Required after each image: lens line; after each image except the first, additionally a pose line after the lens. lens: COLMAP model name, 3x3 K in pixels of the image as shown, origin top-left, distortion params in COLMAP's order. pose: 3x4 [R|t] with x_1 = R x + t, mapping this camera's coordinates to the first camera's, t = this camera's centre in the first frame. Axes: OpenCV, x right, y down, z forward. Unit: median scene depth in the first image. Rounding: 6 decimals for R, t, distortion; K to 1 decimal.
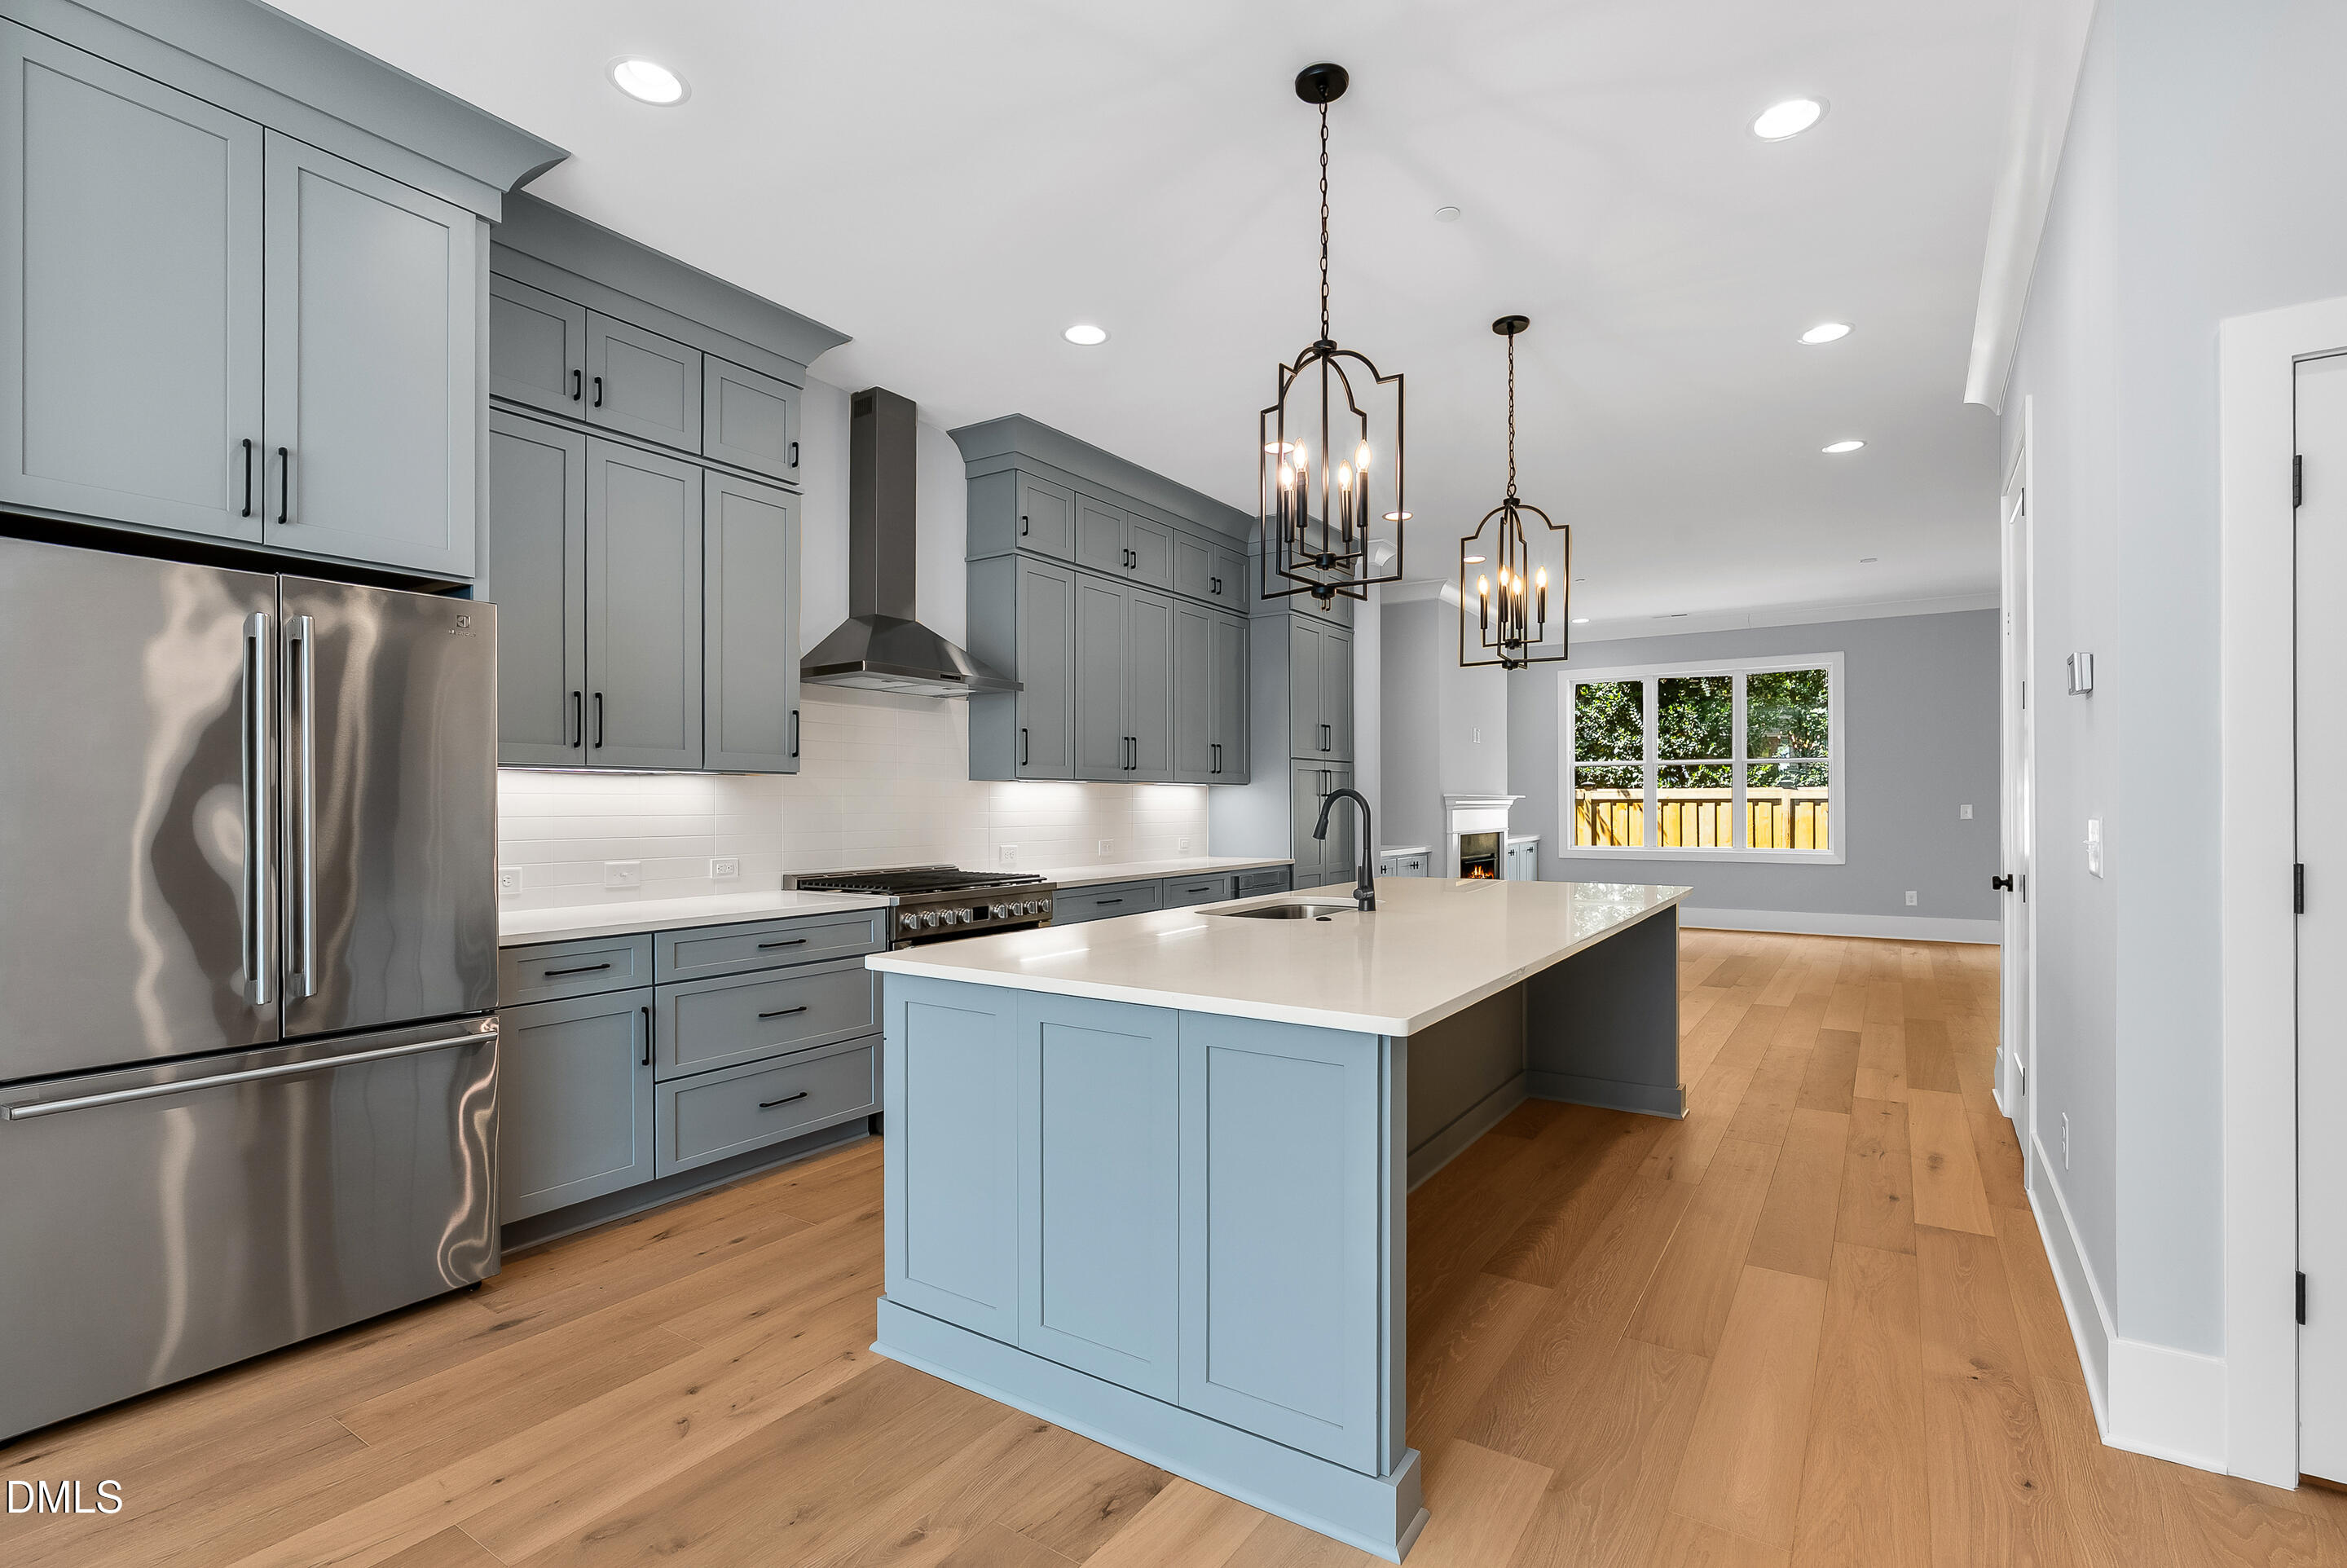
lens RADIAL K [[1074.4, 0, 1181.6], [0, 1074.4, 794.3], [0, 0, 1]] dist [-0.002835, -0.000392]
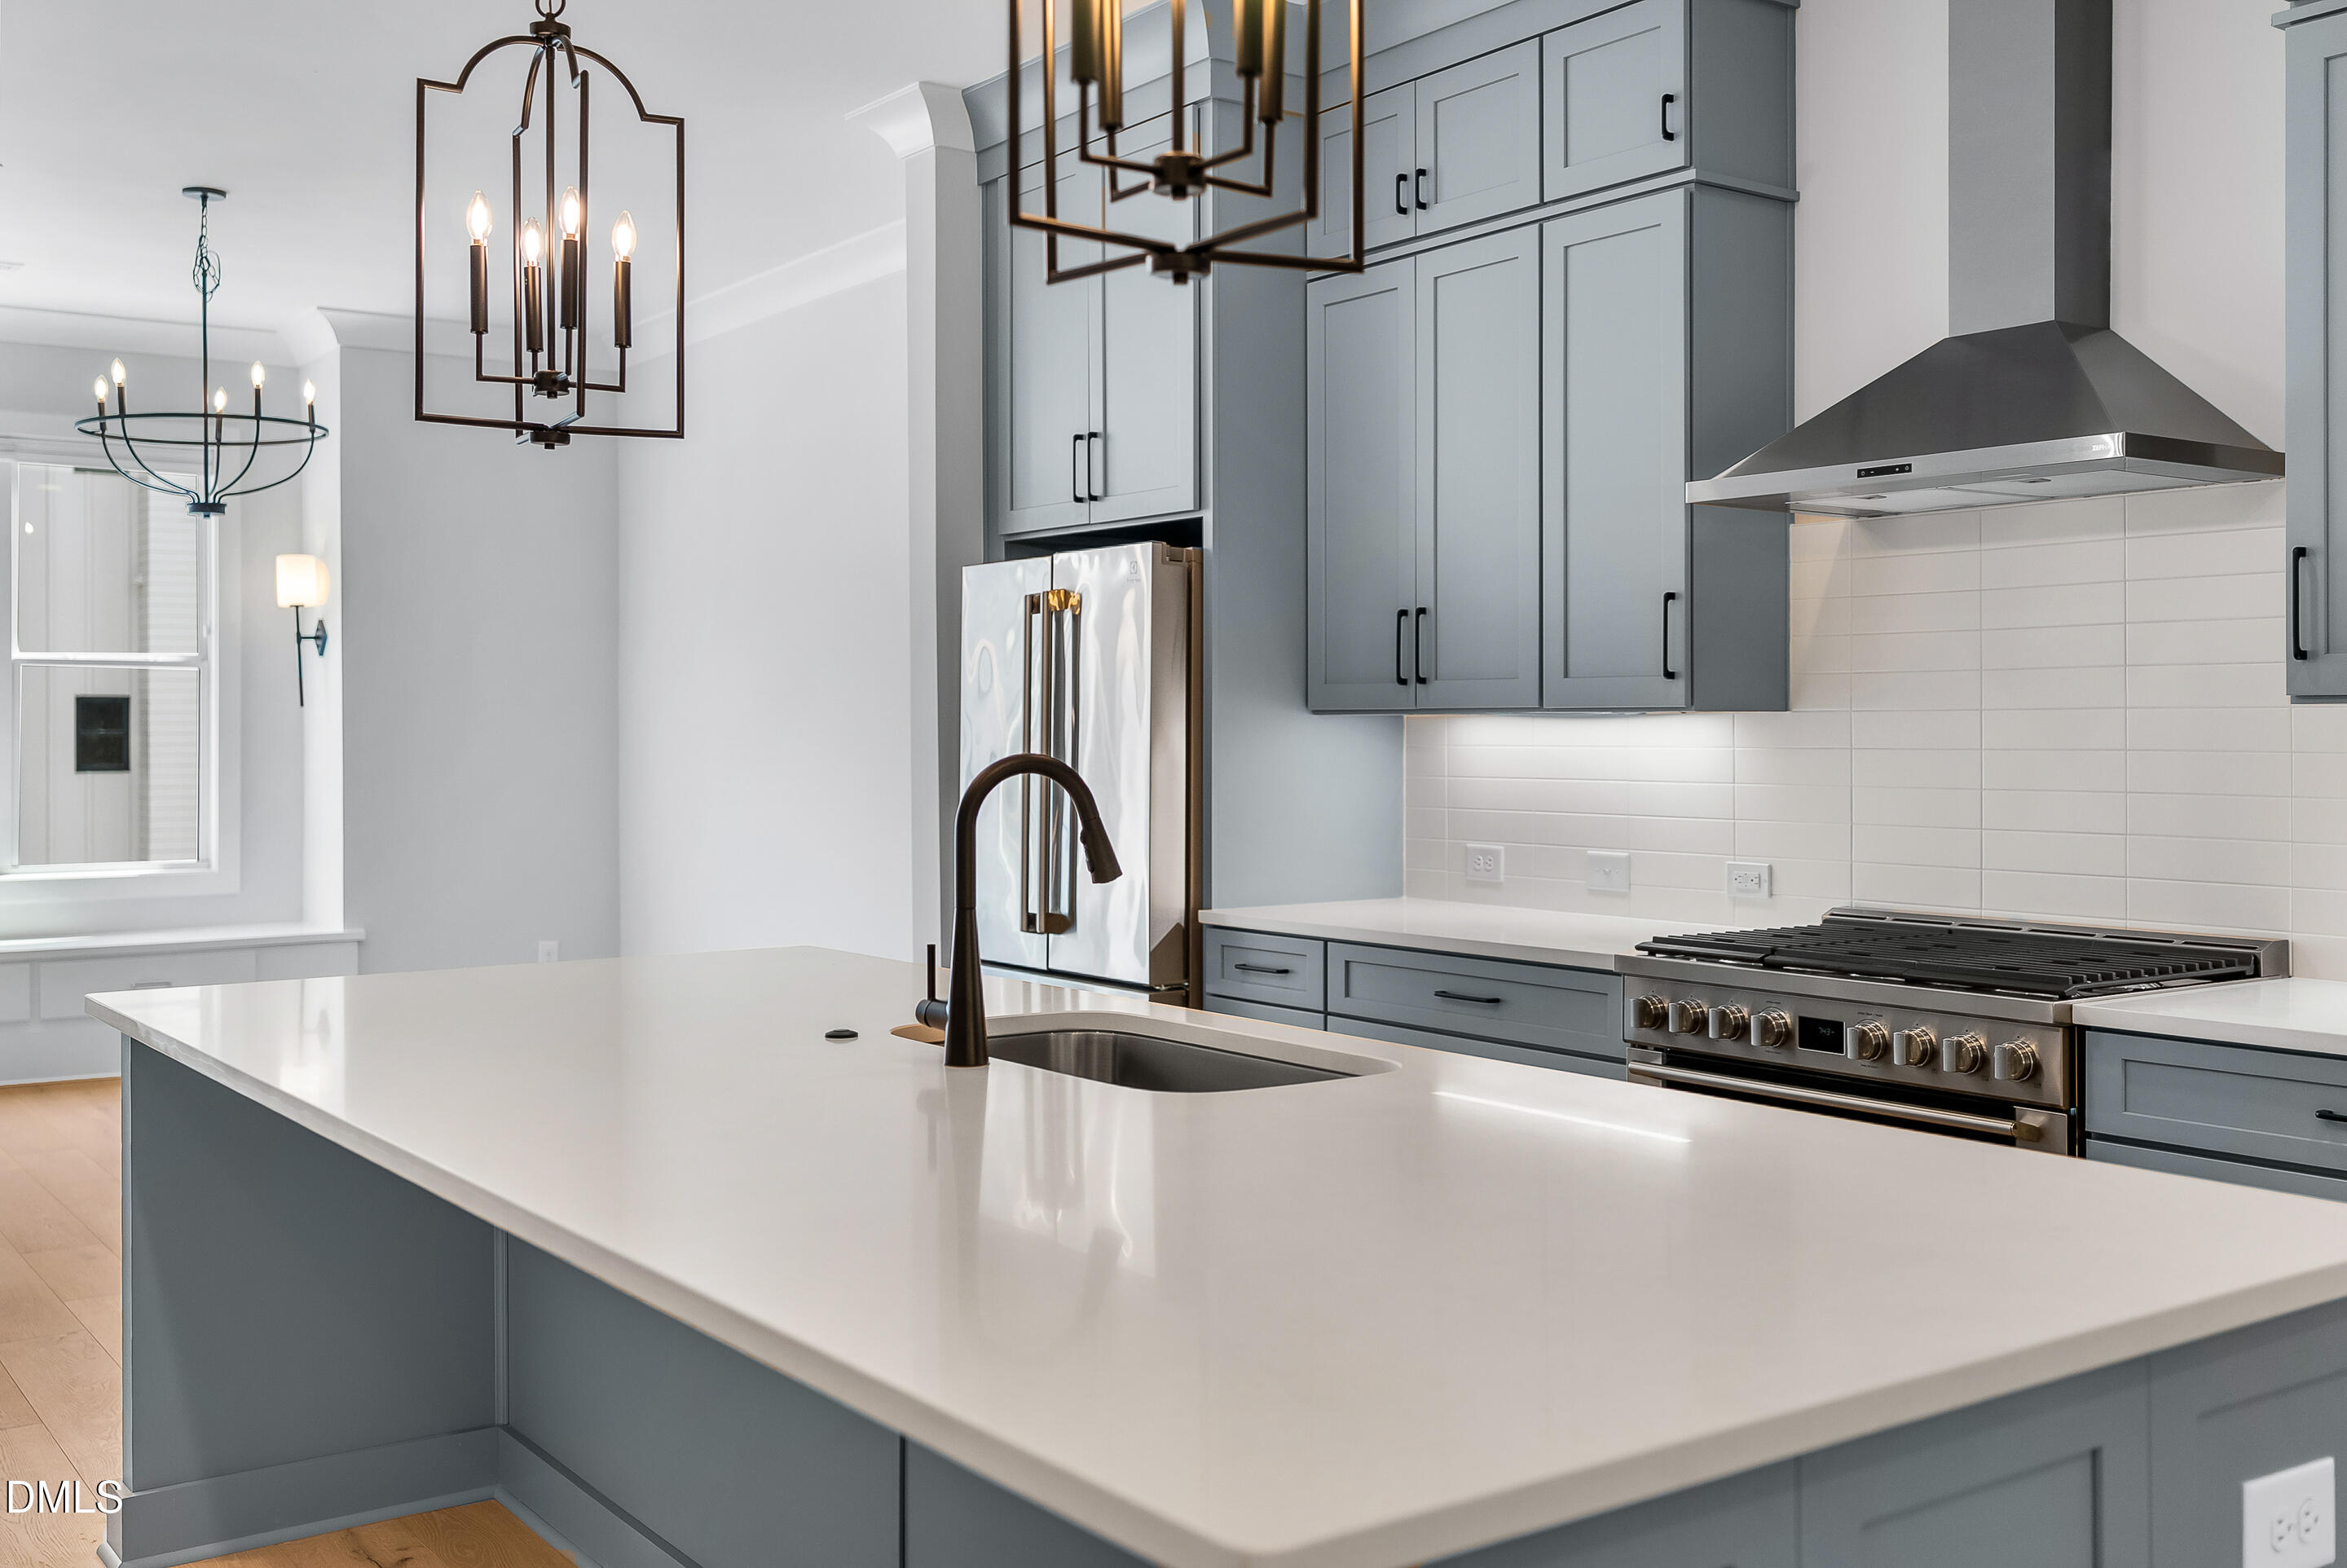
lens RADIAL K [[2262.5, 0, 1224.0], [0, 2262.5, 723.2], [0, 0, 1]] dist [0.009029, -0.182912]
pose [[-0.343950, 0.000795, -0.938988, 0.551080], [0.011736, 0.999925, -0.003452, -0.008609], [0.938915, -0.012208, -0.343933, 0.833489]]
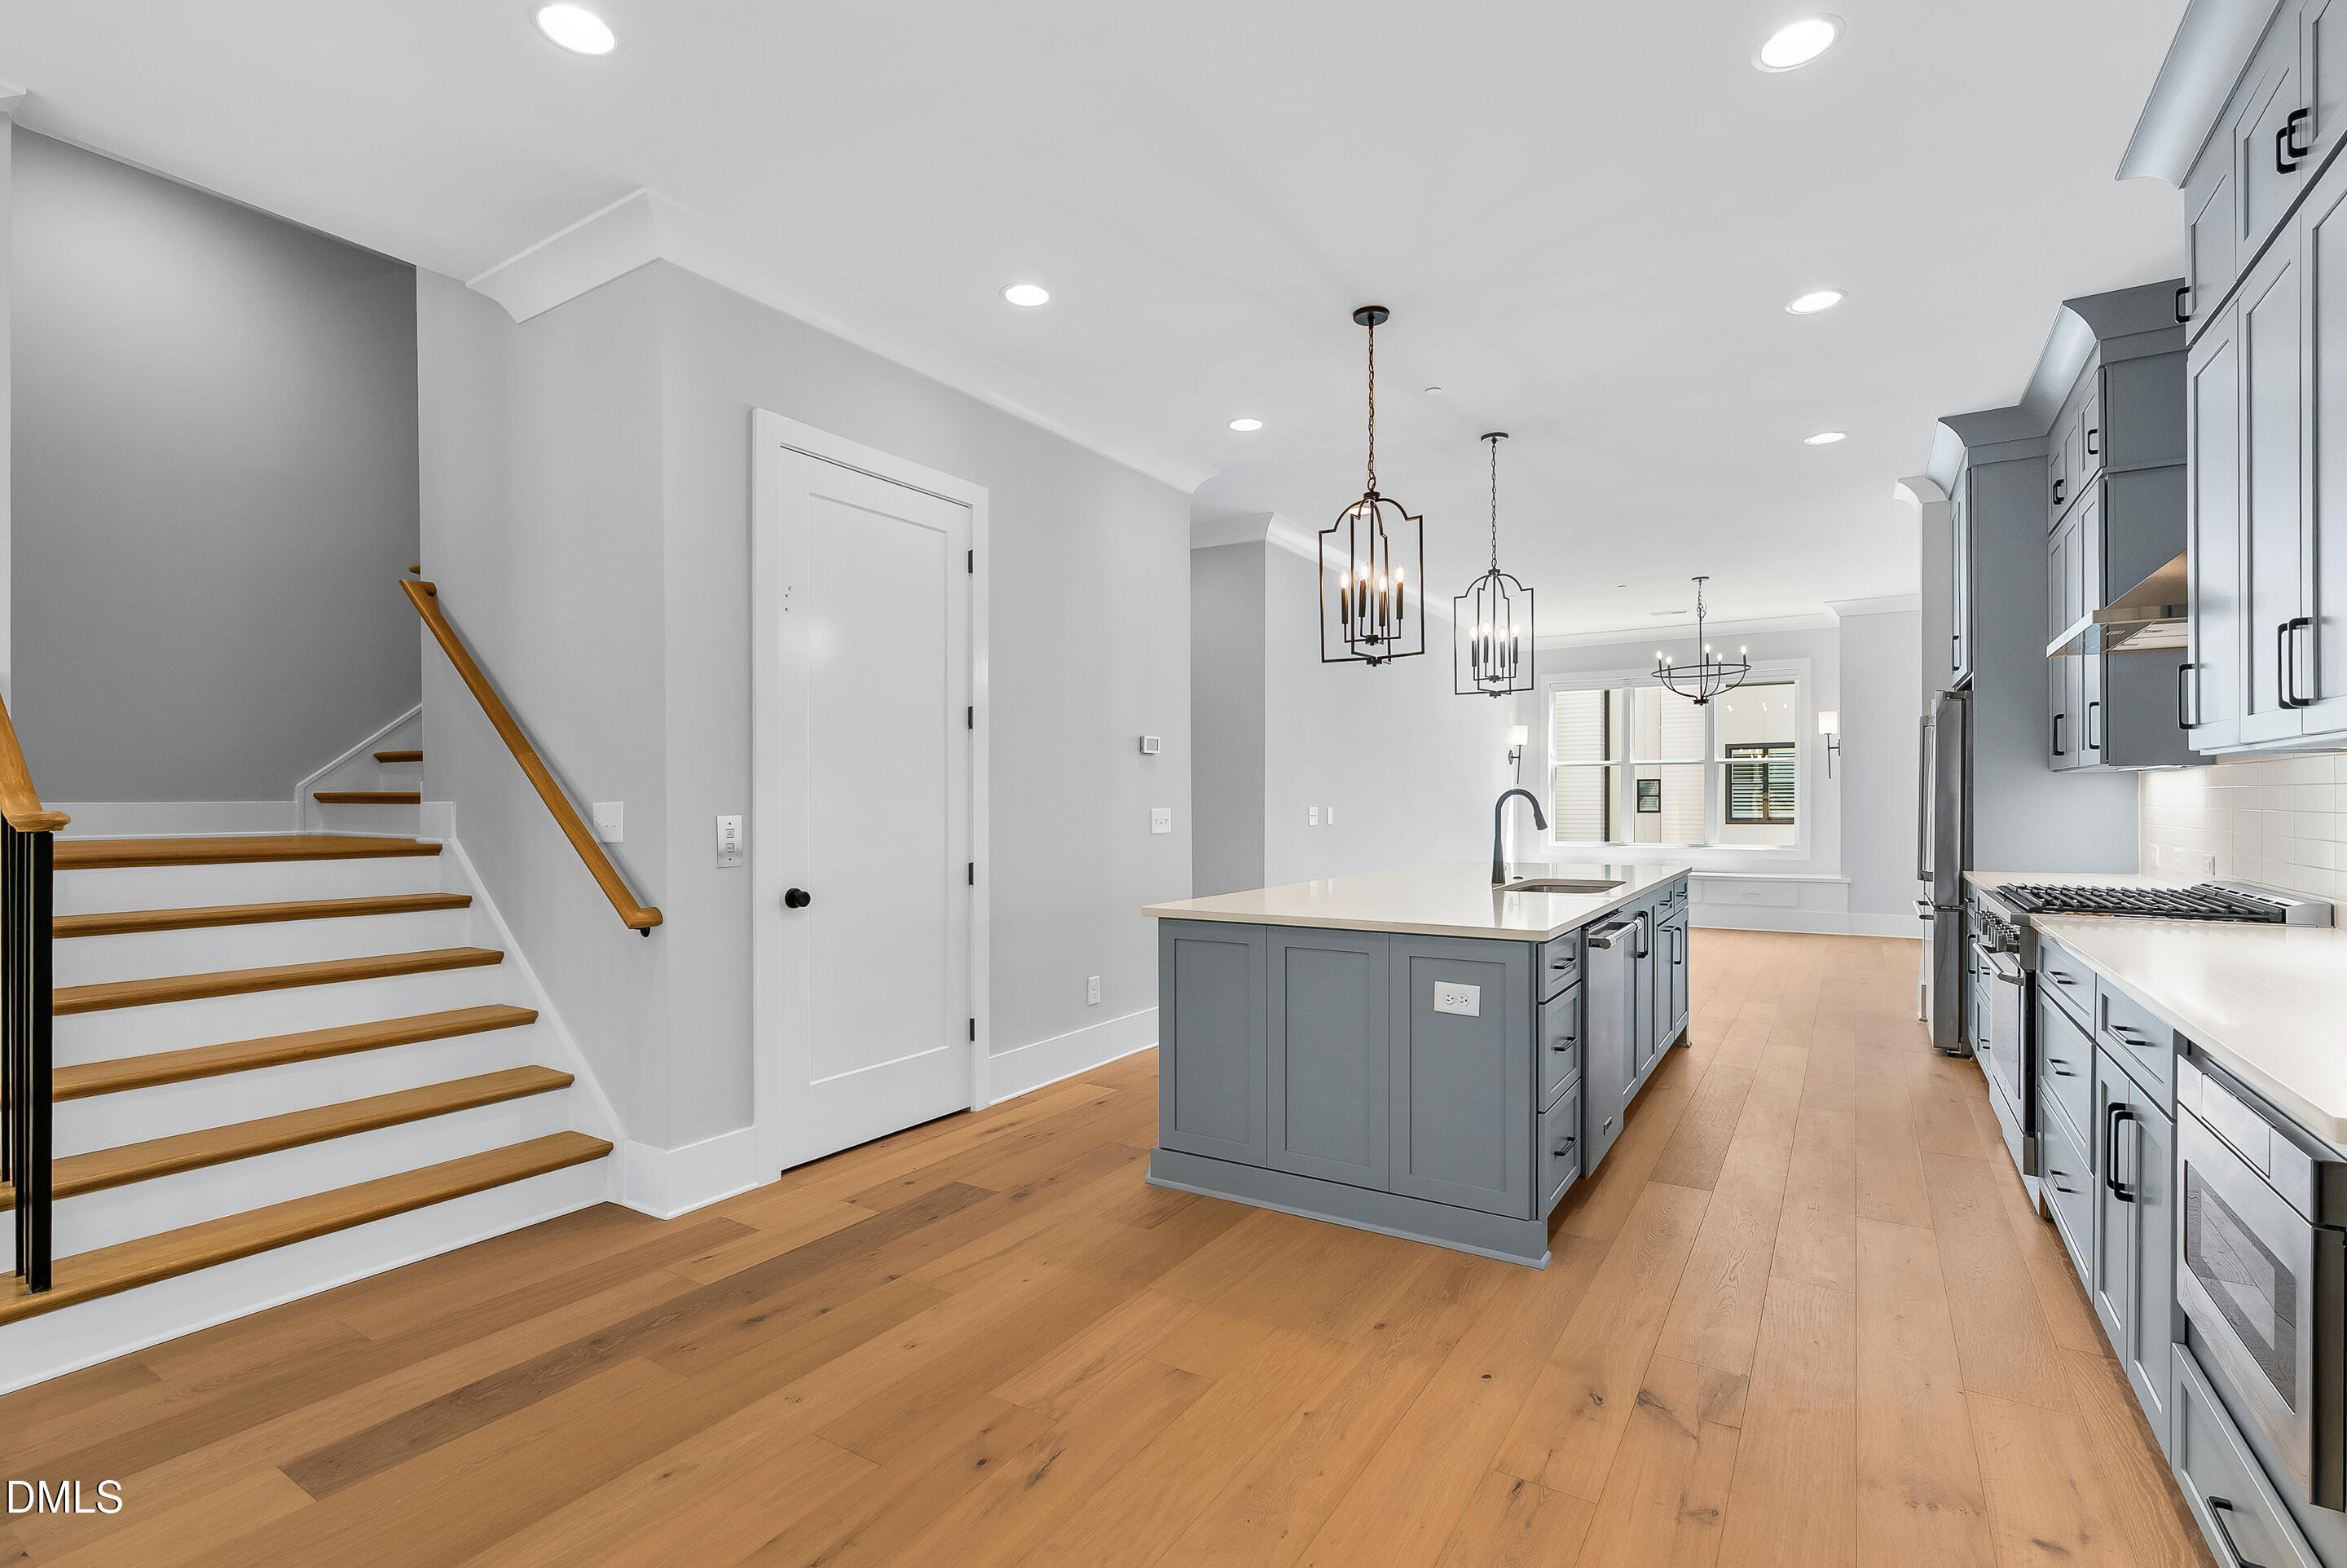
lens RADIAL K [[1074.4, 0, 1181.6], [0, 1074.4, 794.3], [0, 0, 1]] dist [-0.002835, -0.000392]
pose [[-0.999556, 0.005180, -0.029327, 0.354811], [0.005592, 0.999887, -0.013959, 0.010301], [0.029252, -0.014117, -0.999472, 1.386612]]
